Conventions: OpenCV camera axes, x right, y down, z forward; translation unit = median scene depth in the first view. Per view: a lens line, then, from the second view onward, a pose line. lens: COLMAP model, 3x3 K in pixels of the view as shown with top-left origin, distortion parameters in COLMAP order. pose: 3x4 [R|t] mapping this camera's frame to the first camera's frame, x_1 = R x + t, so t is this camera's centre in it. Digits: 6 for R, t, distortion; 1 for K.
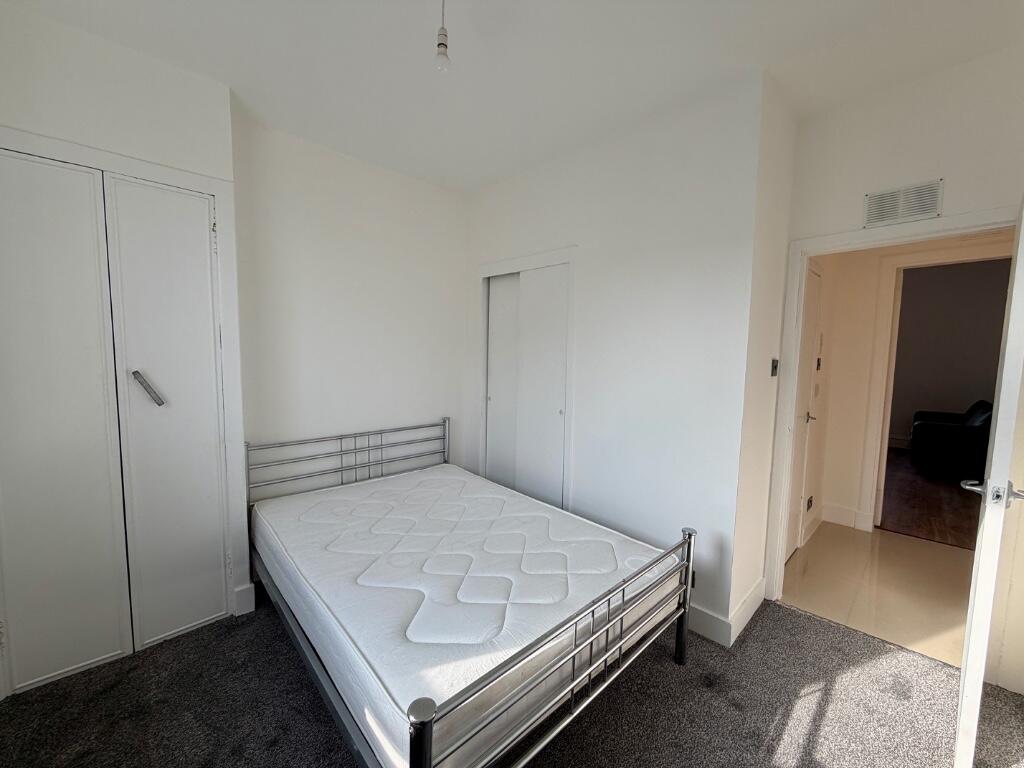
lens RADIAL K [[409.1, 0, 519.5], [0, 409.1, 384.8], [0, 0, 1]] dist [0.000321, 0.000209]
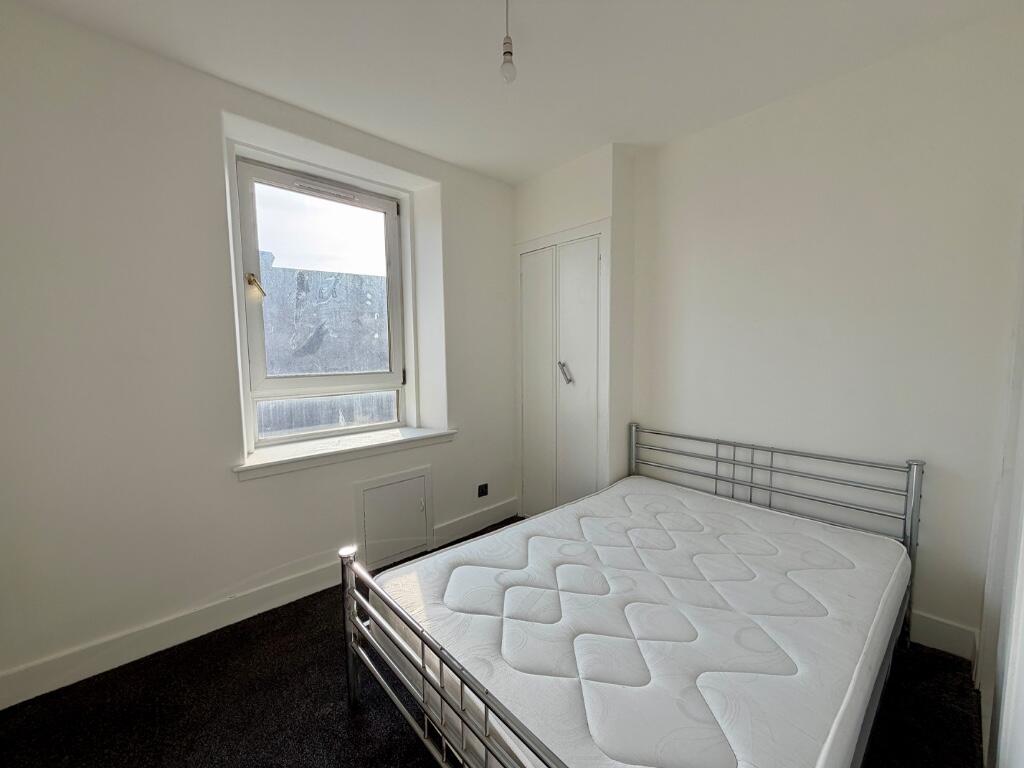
lens RADIAL K [[409.1, 0, 513.2], [0, 409.1, 381.6], [0, 0, 1]] dist [0.000321, 0.000209]
pose [[-0.008981, 0.056234, -0.998377, 0.454496], [-0.078530, 0.995294, 0.056766, -0.019292], [0.996871, 0.078912, -0.004523, 0.537831]]
